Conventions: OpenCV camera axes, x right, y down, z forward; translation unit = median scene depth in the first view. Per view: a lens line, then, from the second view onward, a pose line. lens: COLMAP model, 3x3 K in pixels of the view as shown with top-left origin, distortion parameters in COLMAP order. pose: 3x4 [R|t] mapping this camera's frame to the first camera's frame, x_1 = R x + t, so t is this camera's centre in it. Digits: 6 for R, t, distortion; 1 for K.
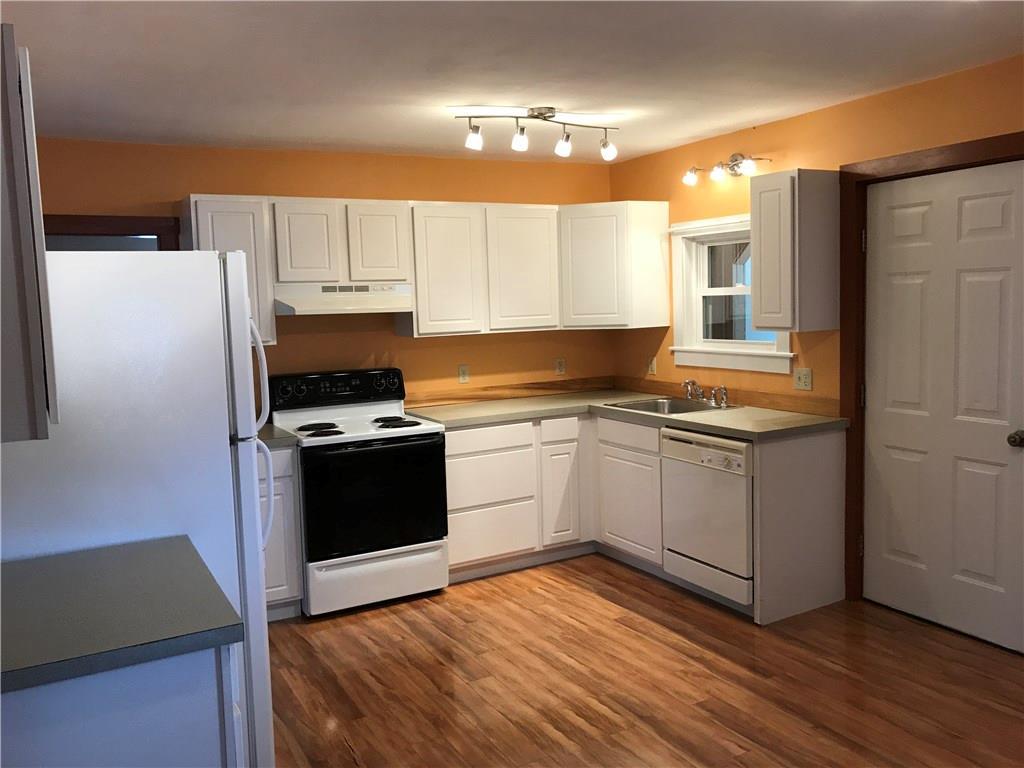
lens RADIAL K [[851.4, 0, 513.5], [0, 851.4, 382.3], [0, 0, 1]] dist [0.045827, -0.006933]
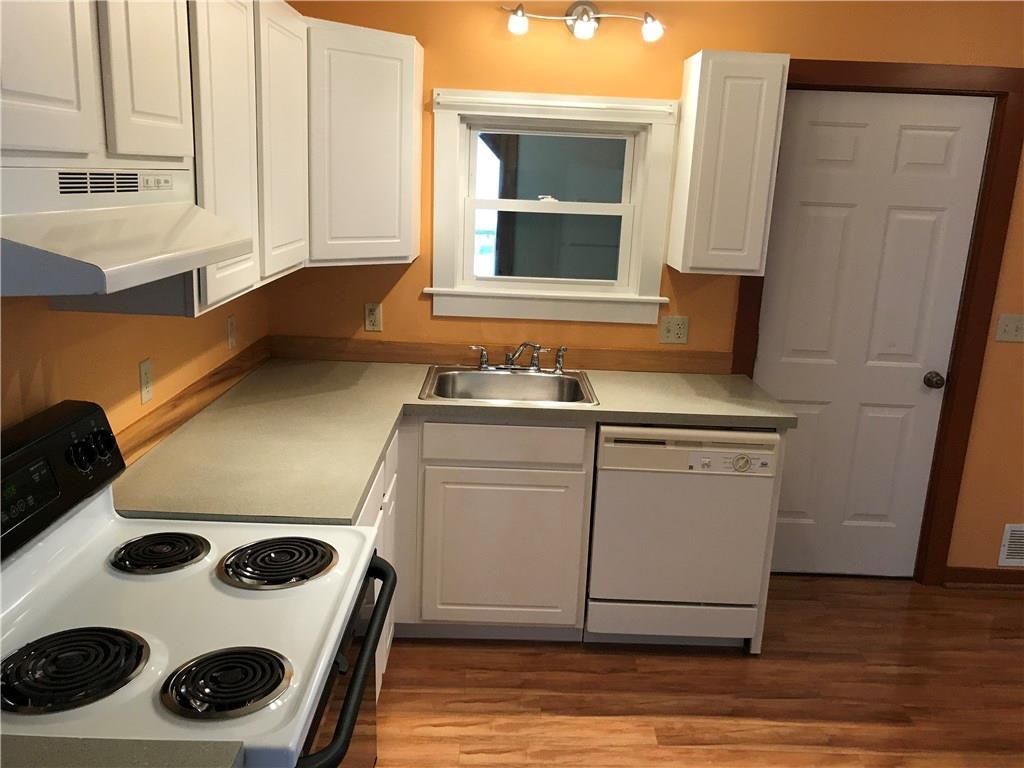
lens RADIAL K [[851.4, 0, 515.2], [0, 851.4, 382.6], [0, 0, 1]] dist [0.045827, -0.006933]
pose [[0.466627, -0.160583, 0.869754, -0.414581], [0.028286, 0.985586, 0.166793, -0.090061], [-0.884002, -0.053228, 0.464444, 0.757431]]
